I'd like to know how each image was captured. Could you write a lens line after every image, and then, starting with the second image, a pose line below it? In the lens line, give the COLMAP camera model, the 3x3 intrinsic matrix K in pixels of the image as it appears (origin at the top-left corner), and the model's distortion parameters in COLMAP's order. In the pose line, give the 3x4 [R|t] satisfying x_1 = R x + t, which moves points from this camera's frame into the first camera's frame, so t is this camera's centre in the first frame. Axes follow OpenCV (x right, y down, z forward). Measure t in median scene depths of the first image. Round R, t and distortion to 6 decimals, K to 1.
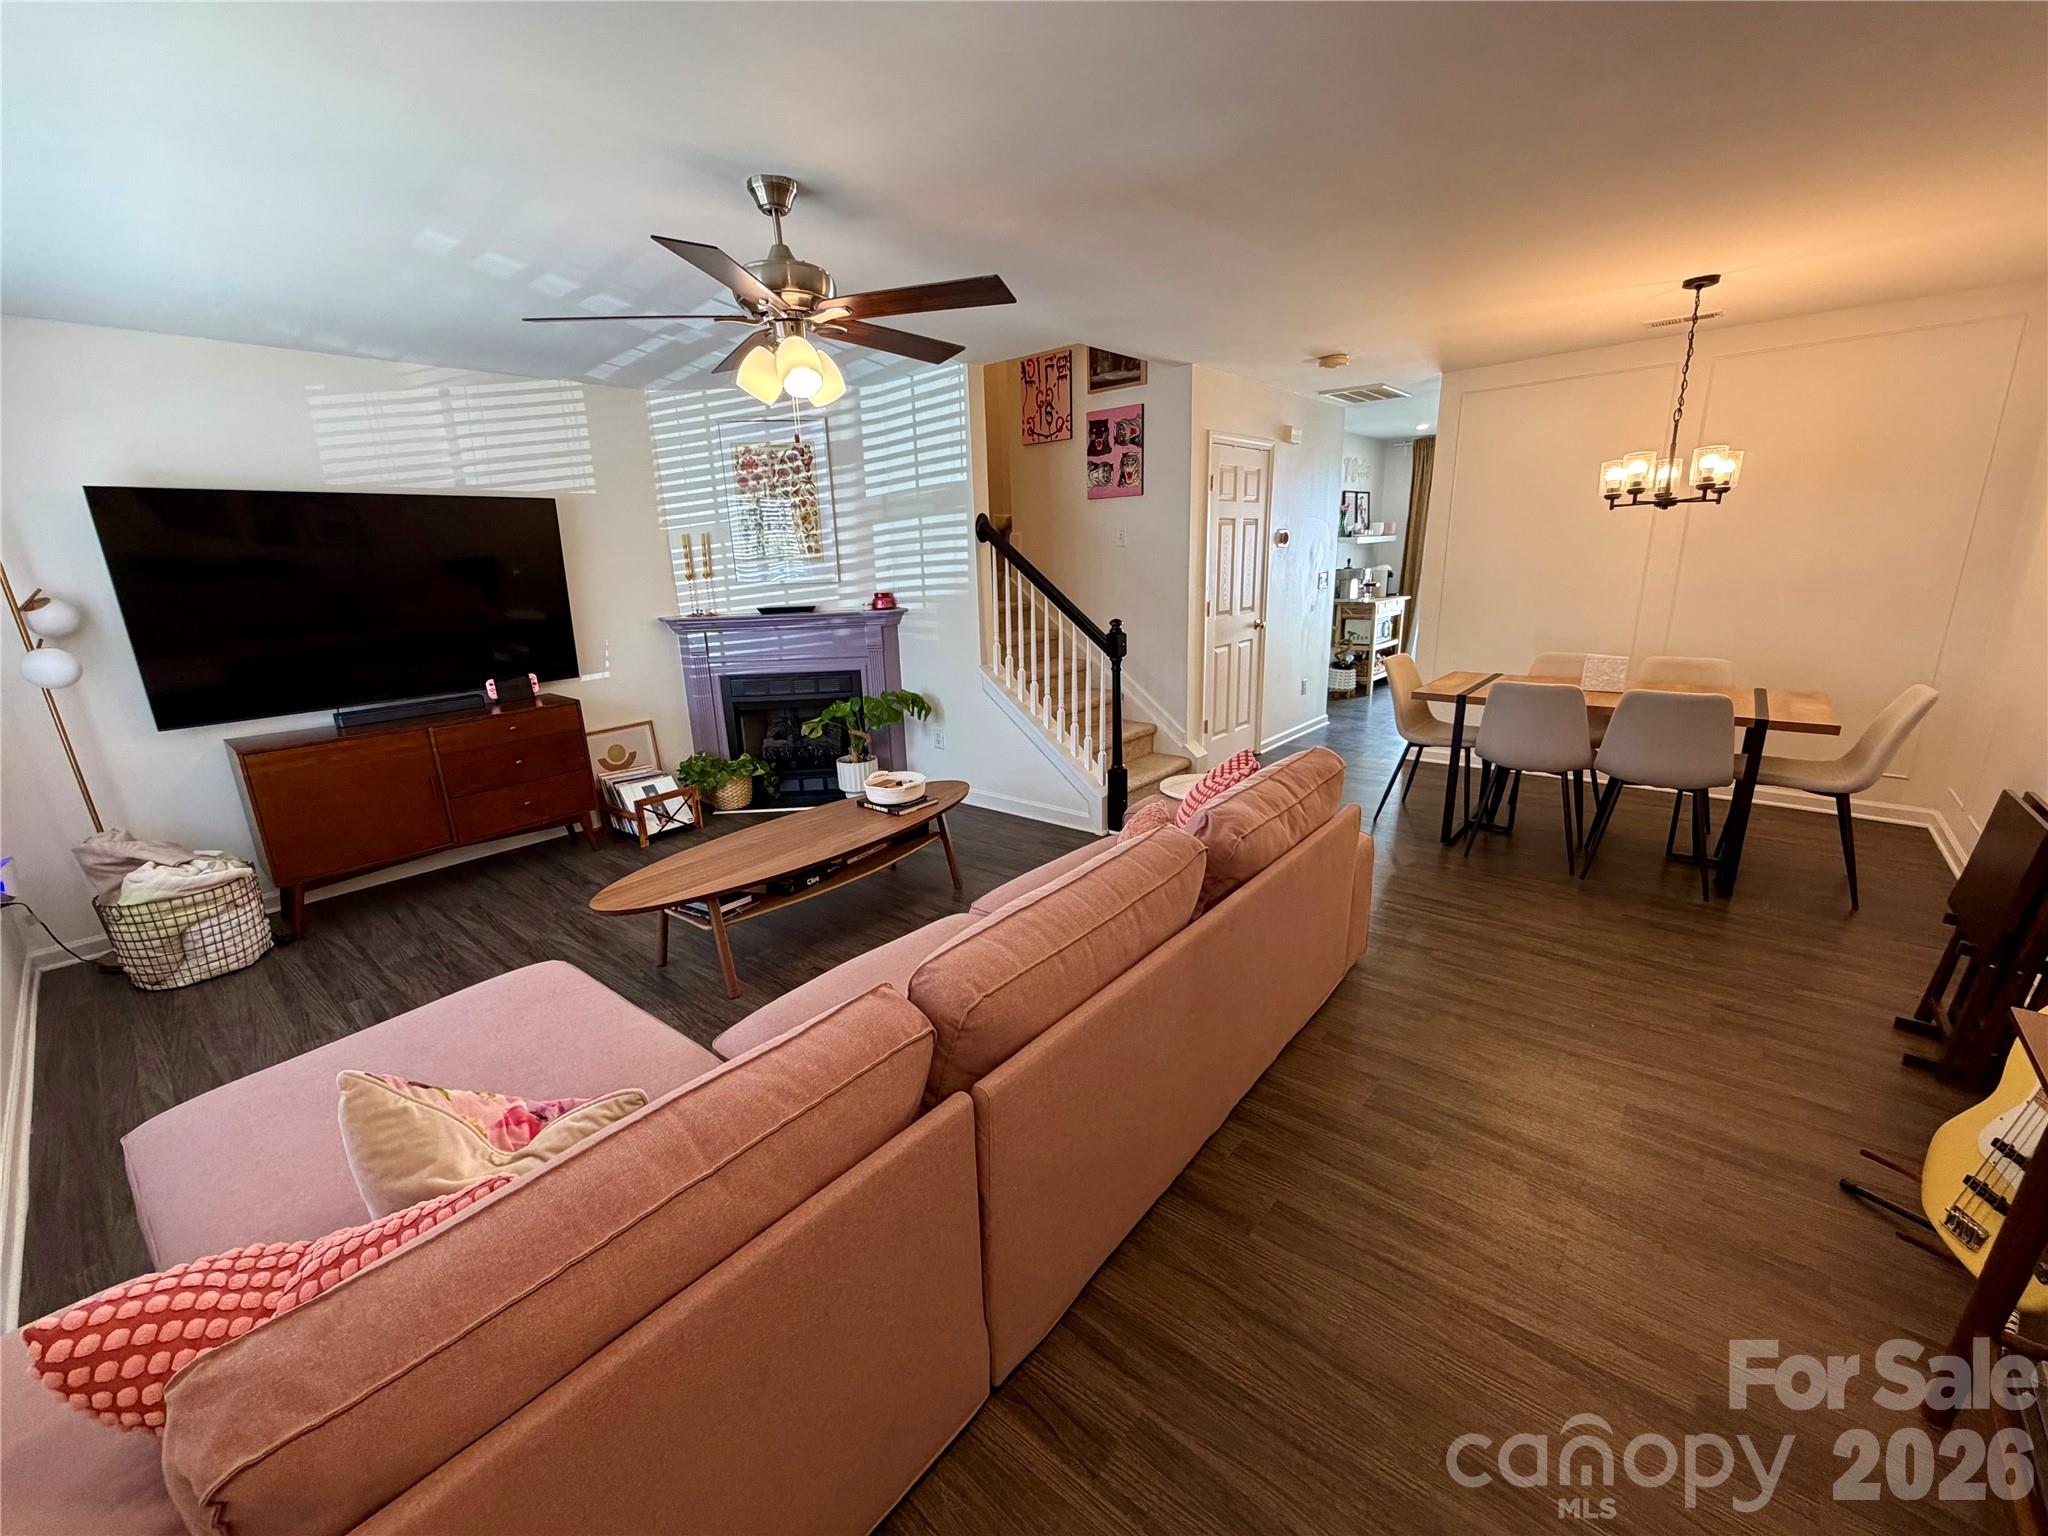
lens RADIAL K [[818.0, 0, 1019.9], [0, 818.0, 774.6], [0, 0, 1]] dist [-0.001013, 0.000427]
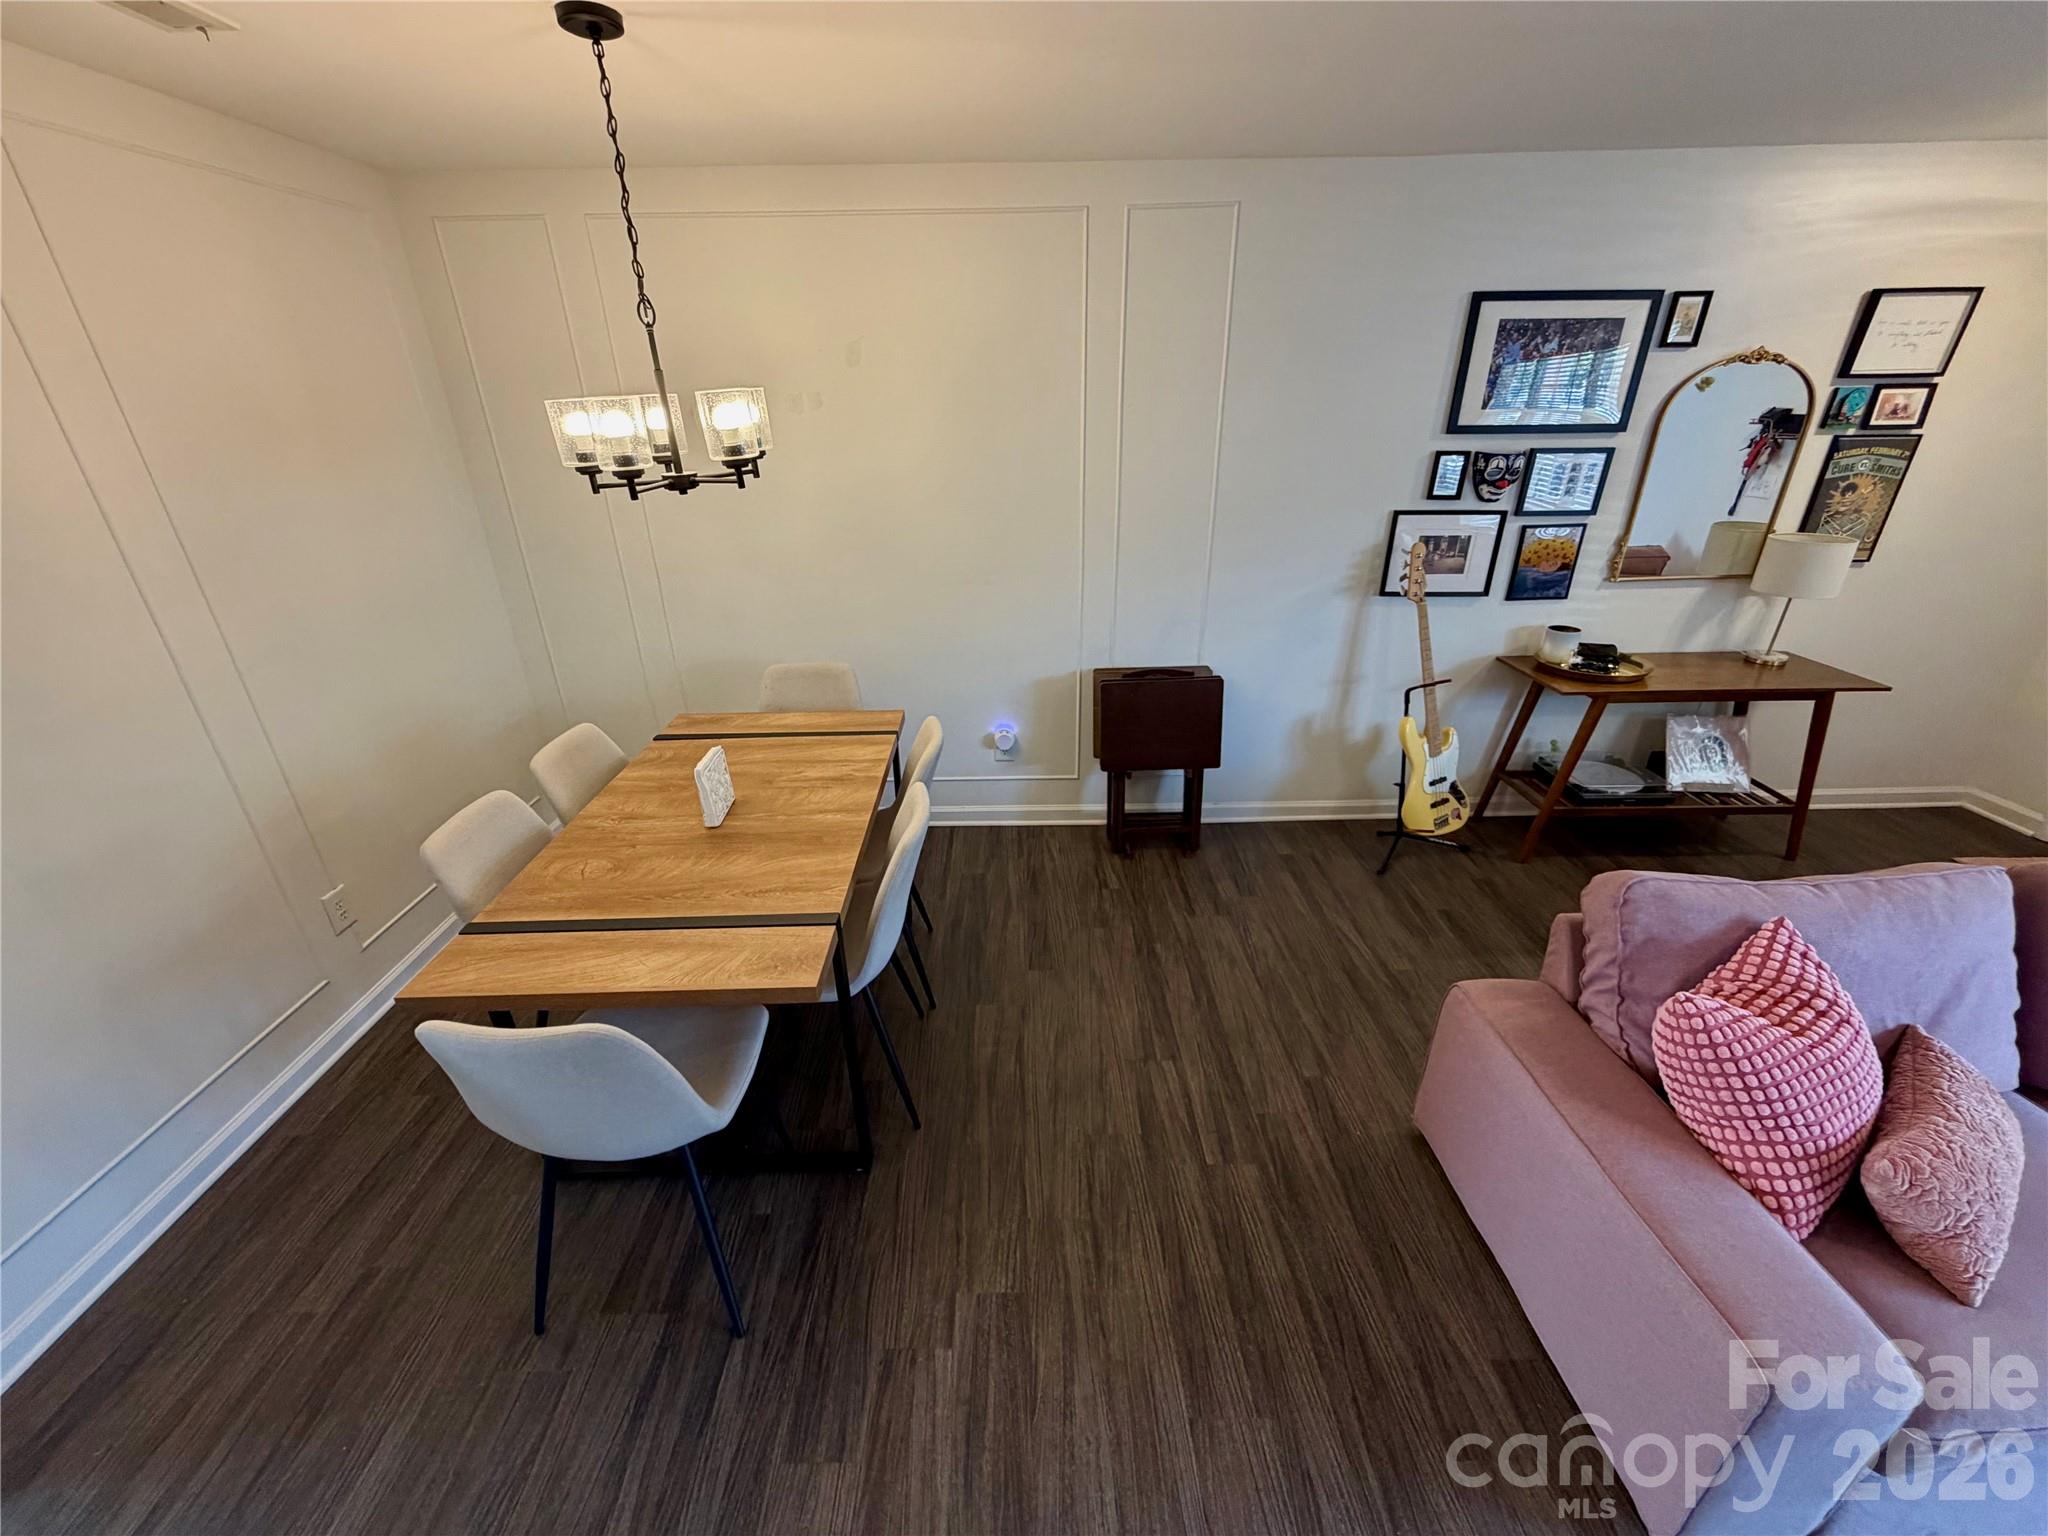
lens RADIAL K [[818.0, 0, 1021.3], [0, 818.0, 775.6], [0, 0, 1]] dist [-0.001013, 0.000427]
pose [[-0.659858, -0.278627, 0.697821, 0.144332], [0.235995, 0.804862, 0.544522, -0.309736], [-0.713368, 0.523989, -0.465340, 0.883983]]
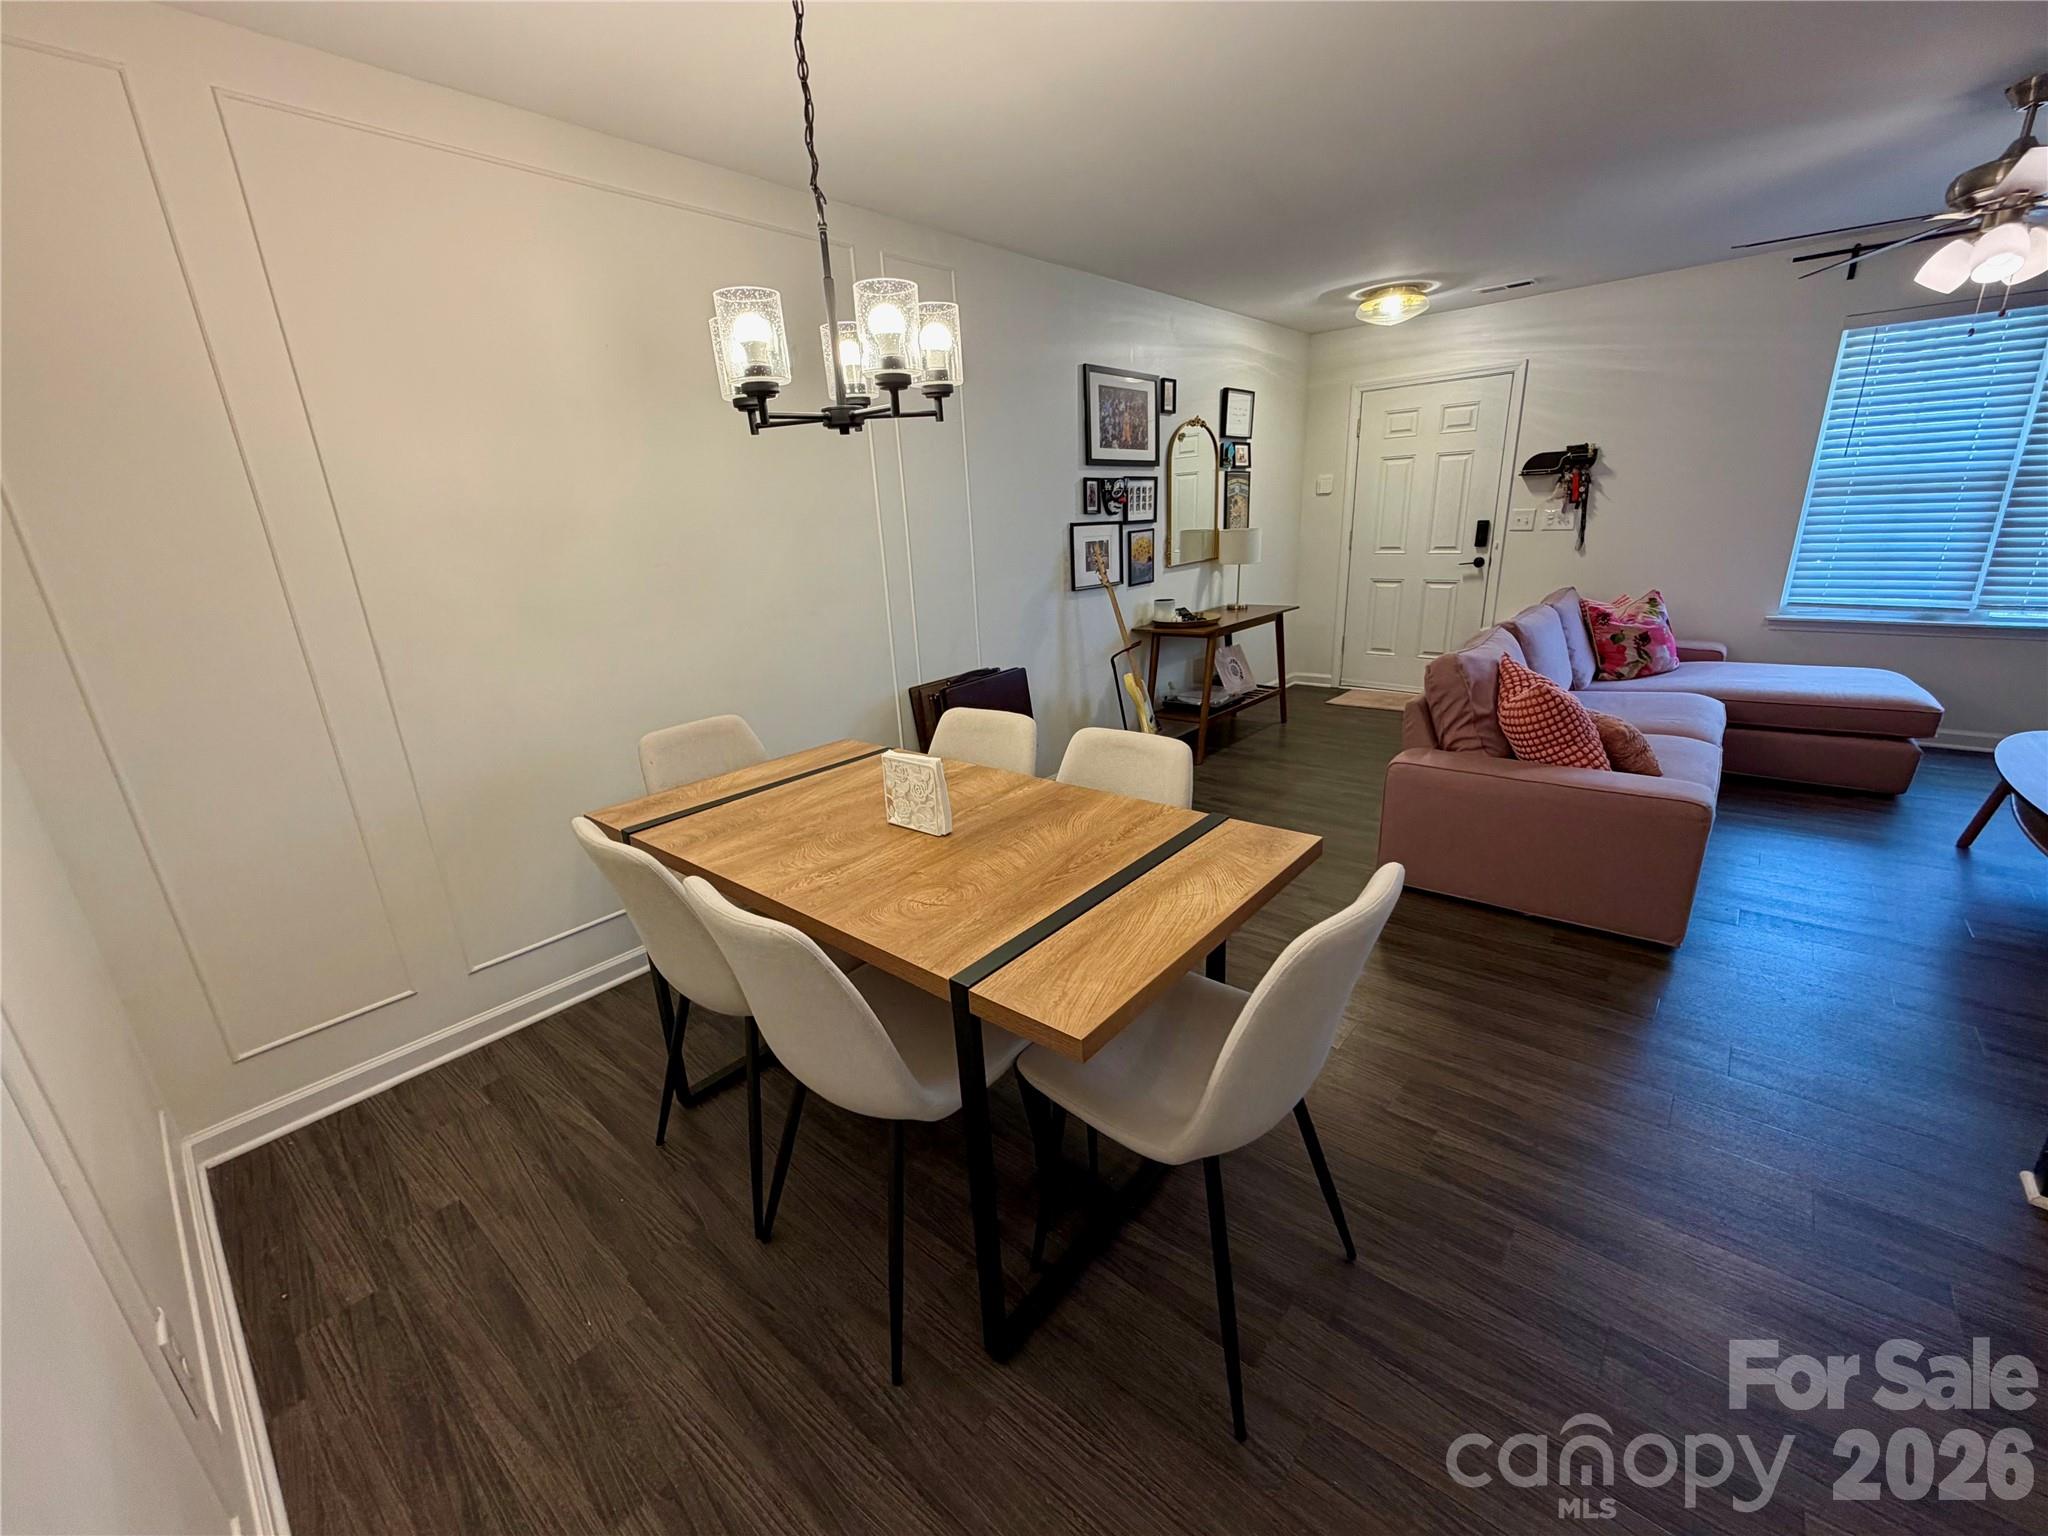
lens RADIAL K [[818.0, 0, 1020.8], [0, 818.0, 774.8], [0, 0, 1]] dist [-0.001013, 0.000427]
pose [[-0.996265, 0.081857, 0.027494, 0.512984], [0.083573, 0.833923, 0.545516, -0.300714], [0.021727, 0.545776, -0.837649, 1.100099]]
